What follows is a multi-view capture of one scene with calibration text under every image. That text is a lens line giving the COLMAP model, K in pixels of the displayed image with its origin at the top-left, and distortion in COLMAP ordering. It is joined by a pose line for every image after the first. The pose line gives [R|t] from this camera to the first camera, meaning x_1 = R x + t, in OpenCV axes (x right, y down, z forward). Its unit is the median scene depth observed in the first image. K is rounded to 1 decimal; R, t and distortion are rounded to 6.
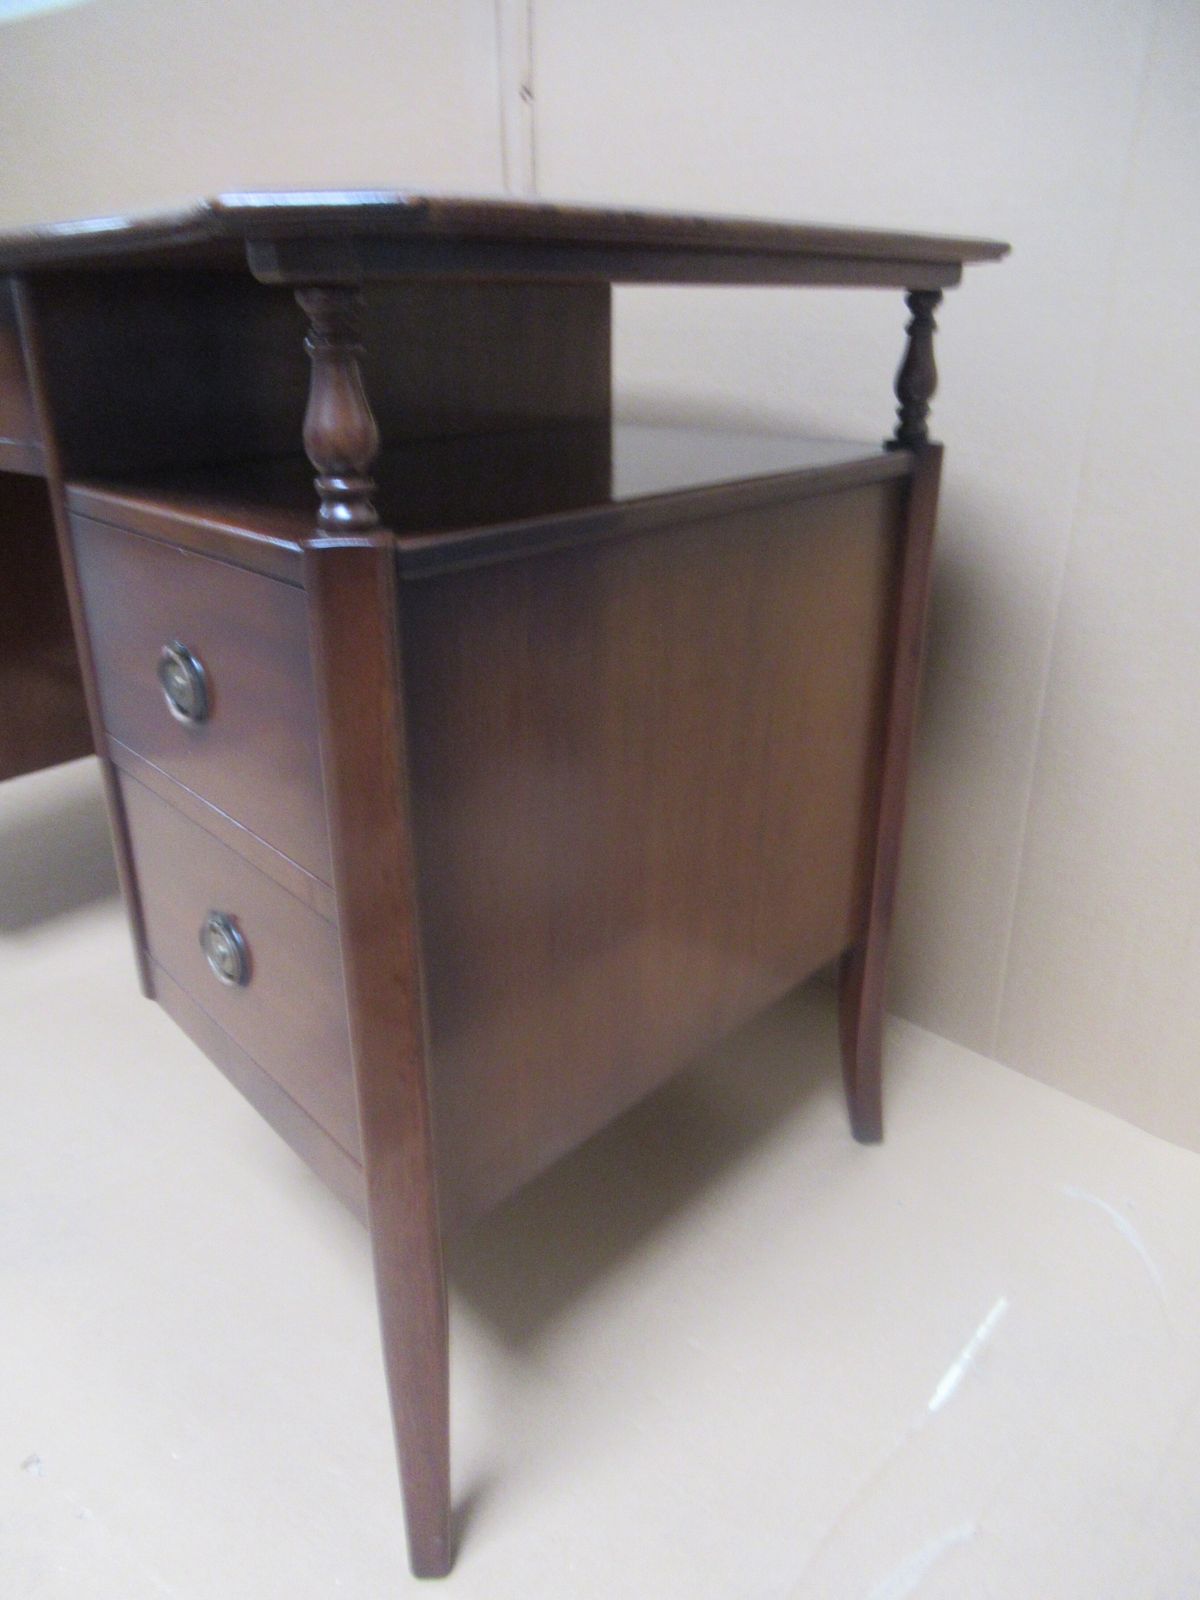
lens RADIAL K [[1188.8, 0, 610.1], [0, 1188.8, 799.2], [0, 0, 1]] dist [-0.008227, 0.003020]
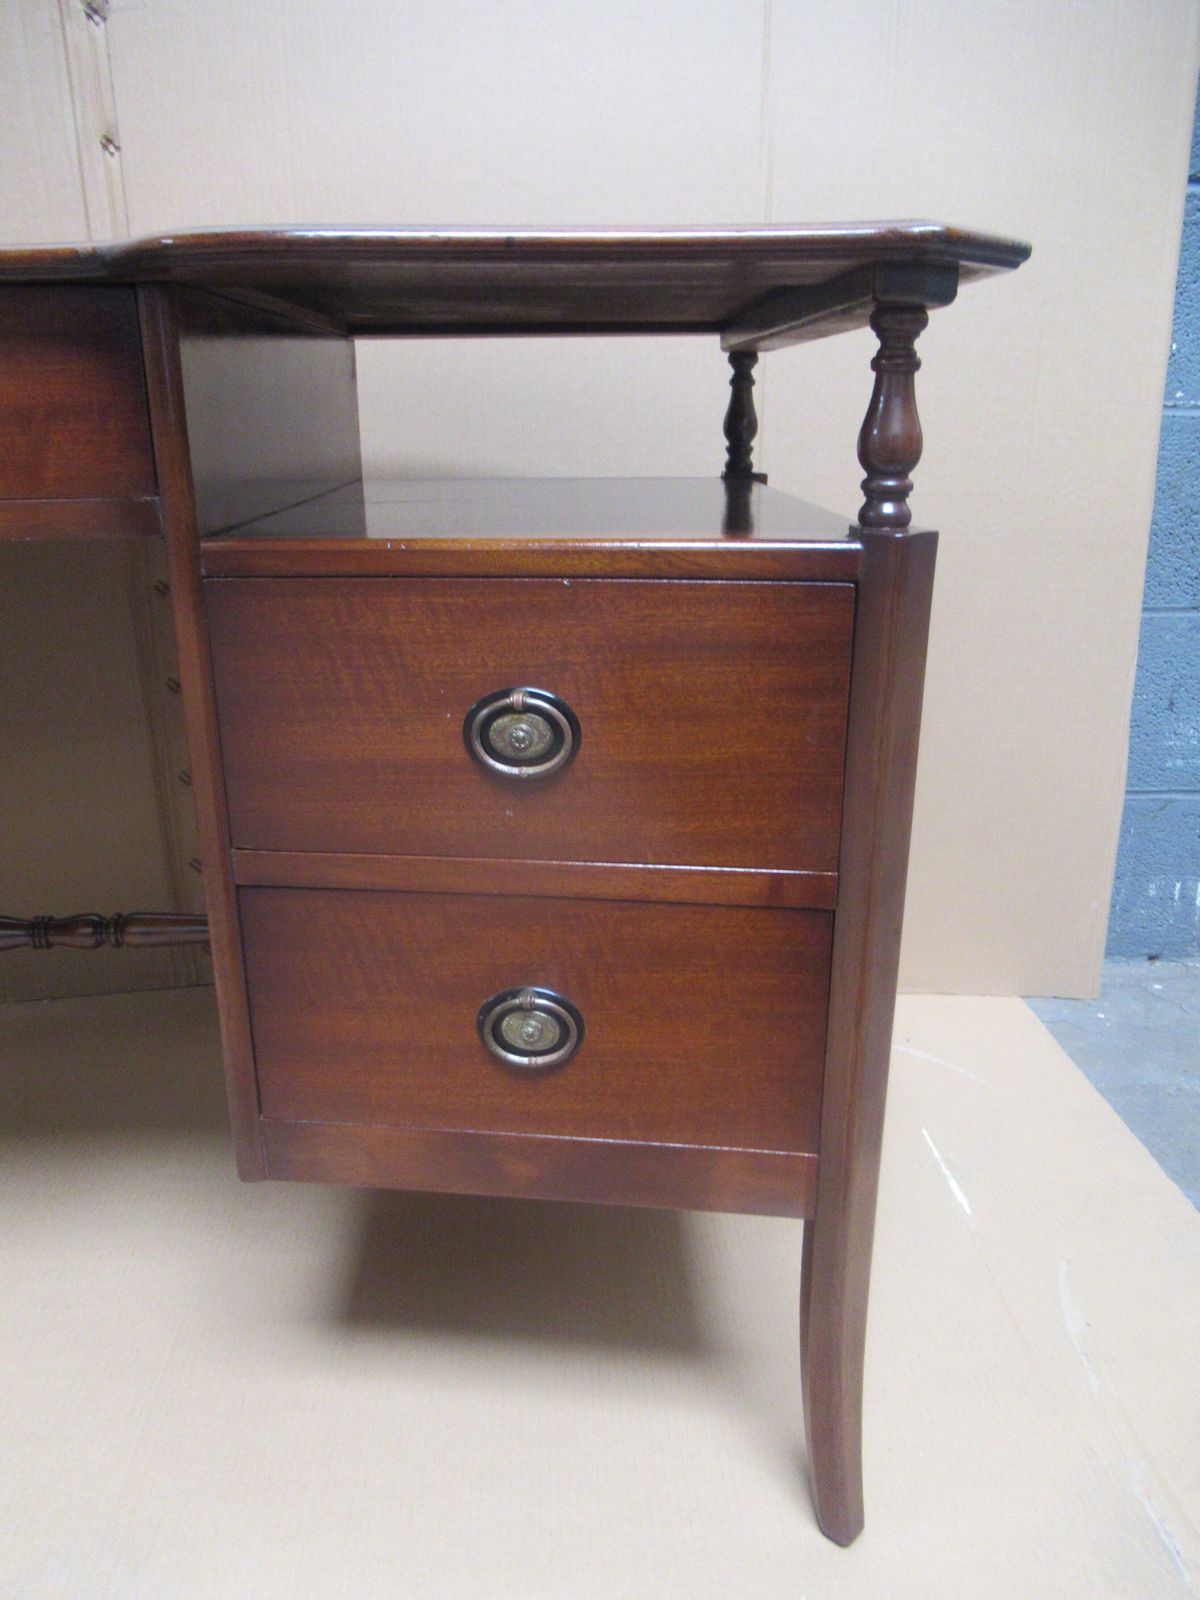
lens RADIAL K [[1188.8, 0, 578.8], [0, 1188.8, 812.5], [0, 0, 1]] dist [-0.008227, 0.003020]
pose [[0.746144, -0.211593, 0.631267, -0.725326], [0.253651, 0.966990, 0.024313, -0.038267], [-0.615573, 0.141981, 0.775185, 0.211035]]
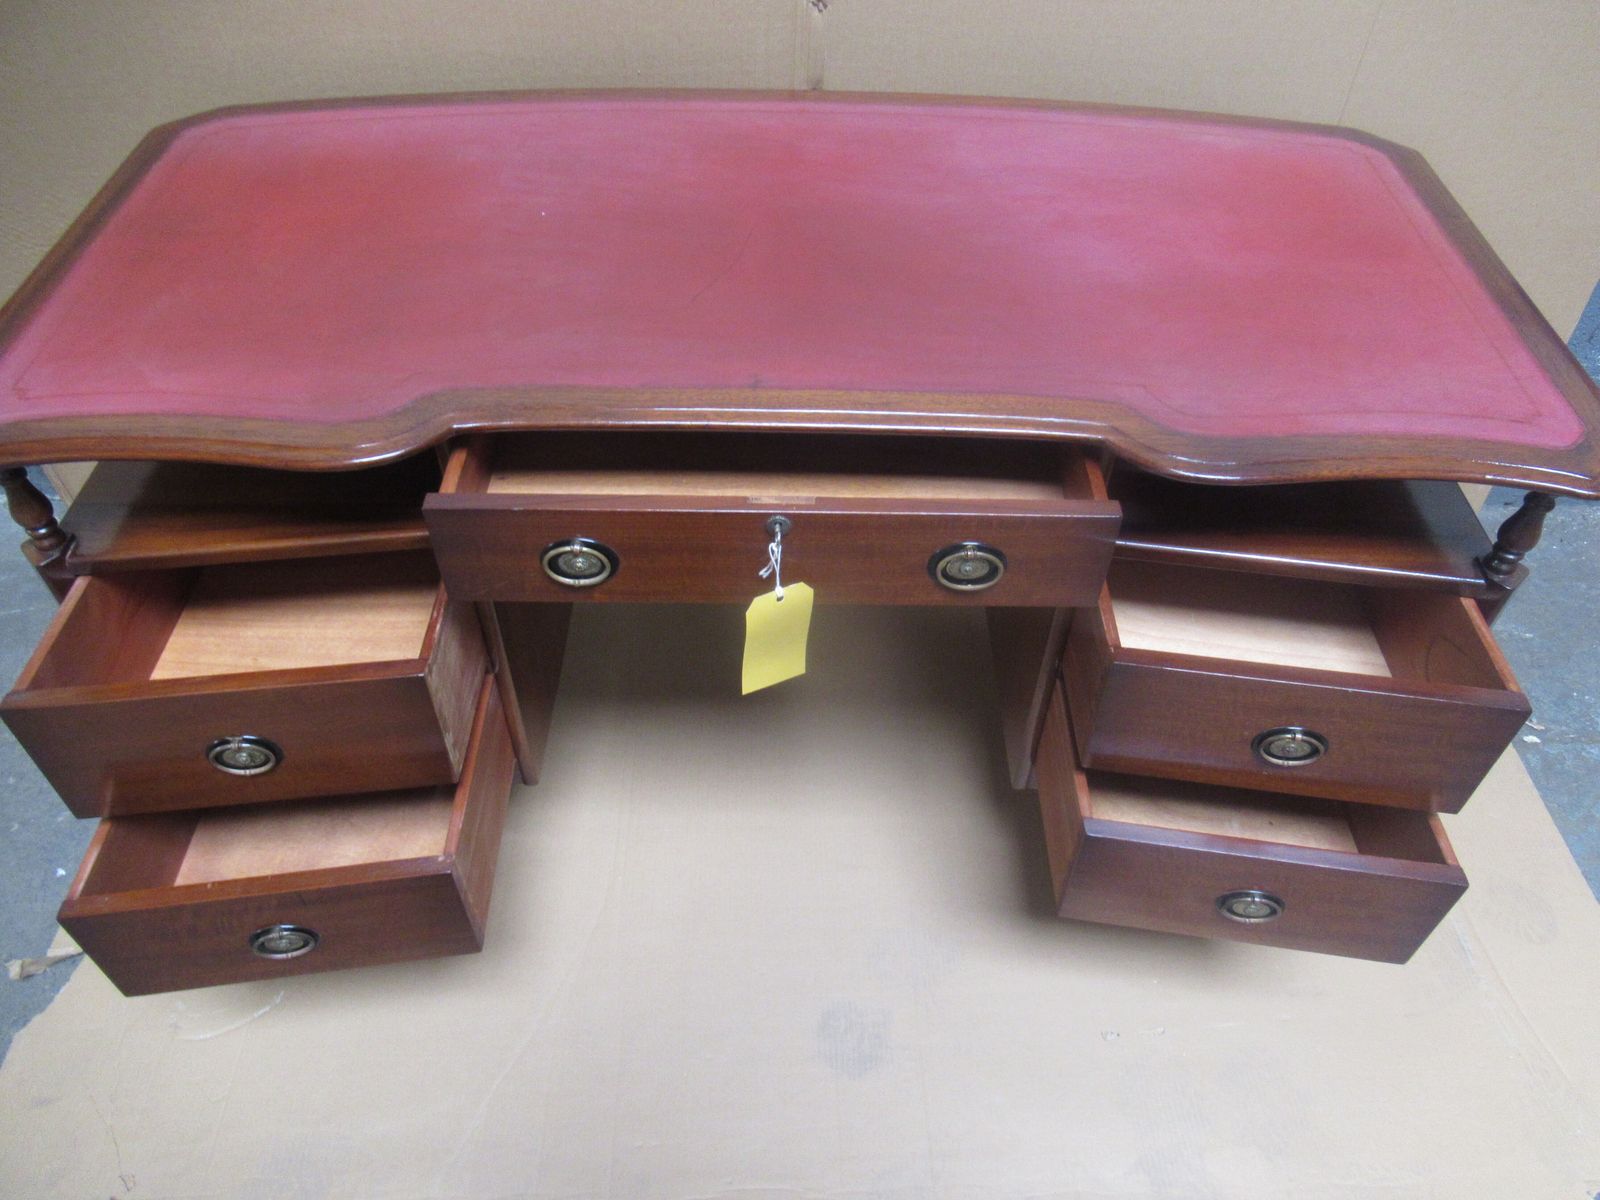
lens RADIAL K [[1188.8, 0, 781.9], [0, 1188.8, 607.6], [0, 0, 1]] dist [-0.008227, 0.003020]
pose [[0.767877, -0.460681, 0.445127, -1.252589], [0.231607, 0.847509, 0.477583, -0.853813], [-0.597263, -0.263631, 0.757480, 0.117741]]
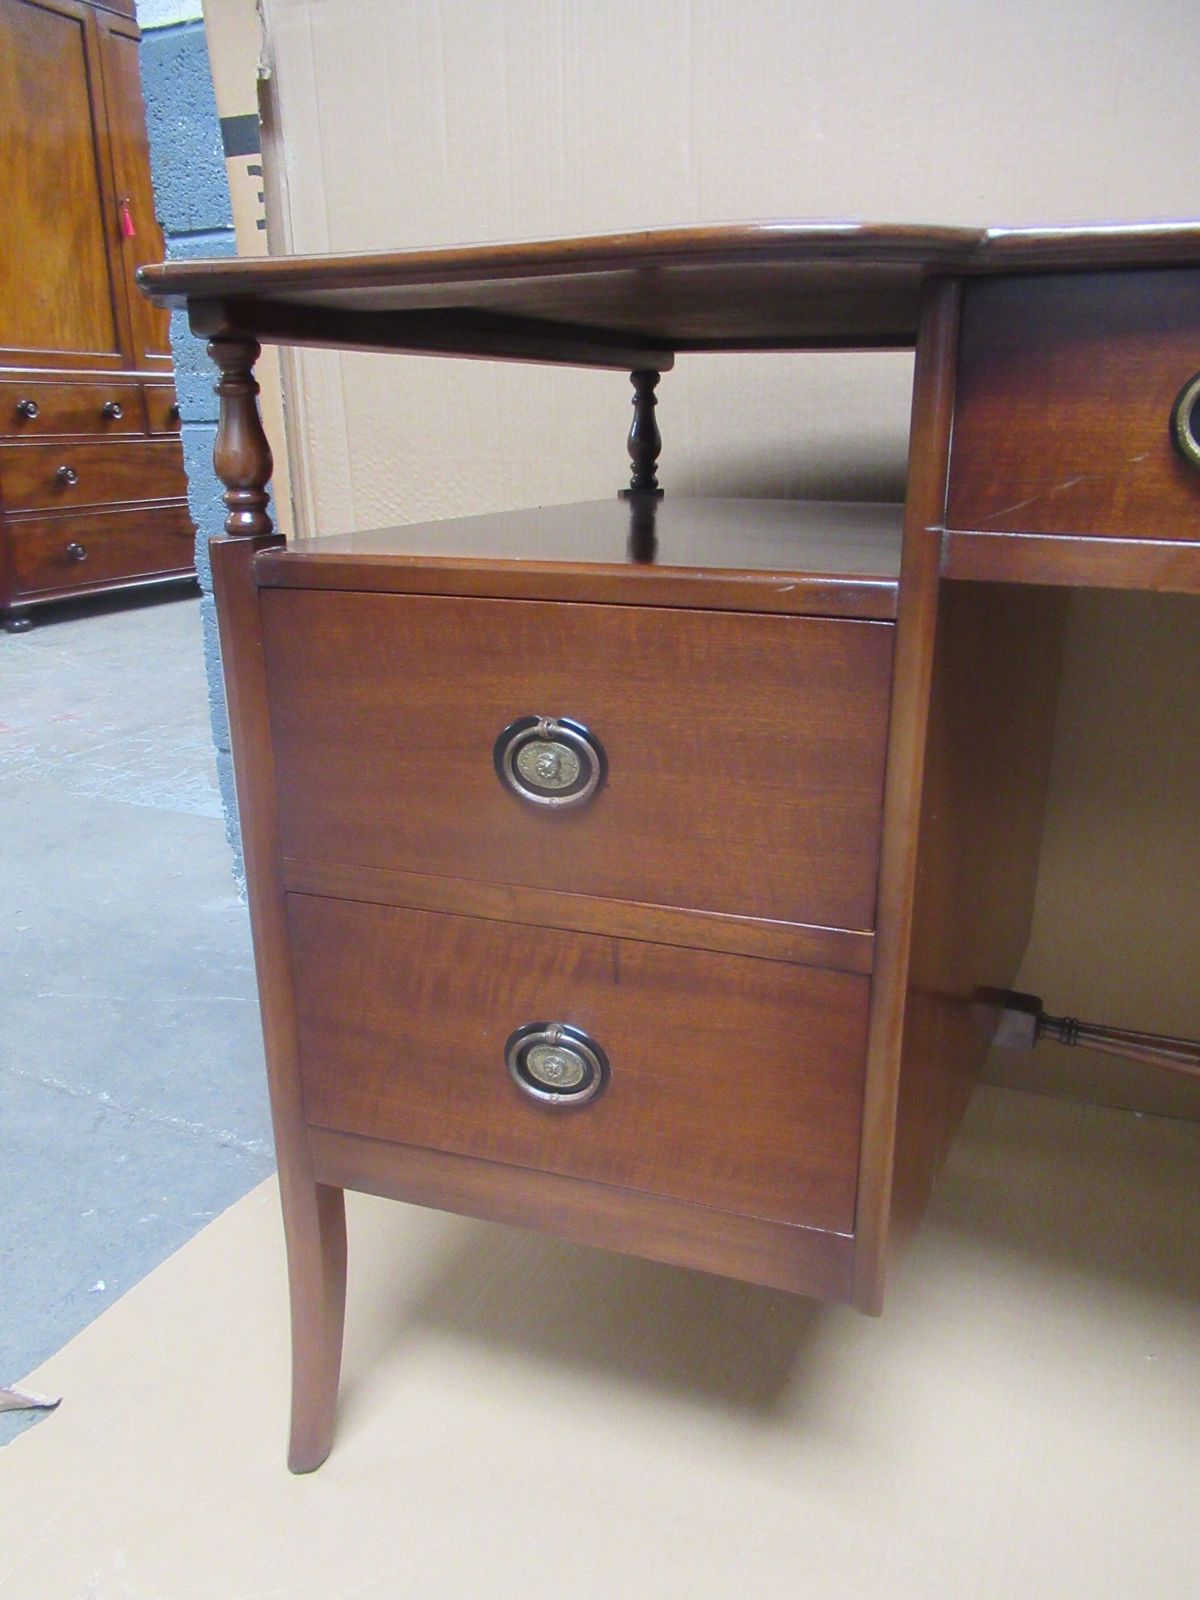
lens RADIAL K [[1188.8, 0, 578.1], [0, 1188.8, 795.9], [0, 0, 1]] dist [-0.008227, 0.003020]
pose [[0.974765, -0.073362, 0.210833, -1.225297], [0.091918, 0.992581, -0.079589, -0.255672], [-0.203430, 0.096960, 0.974277, 0.728371]]
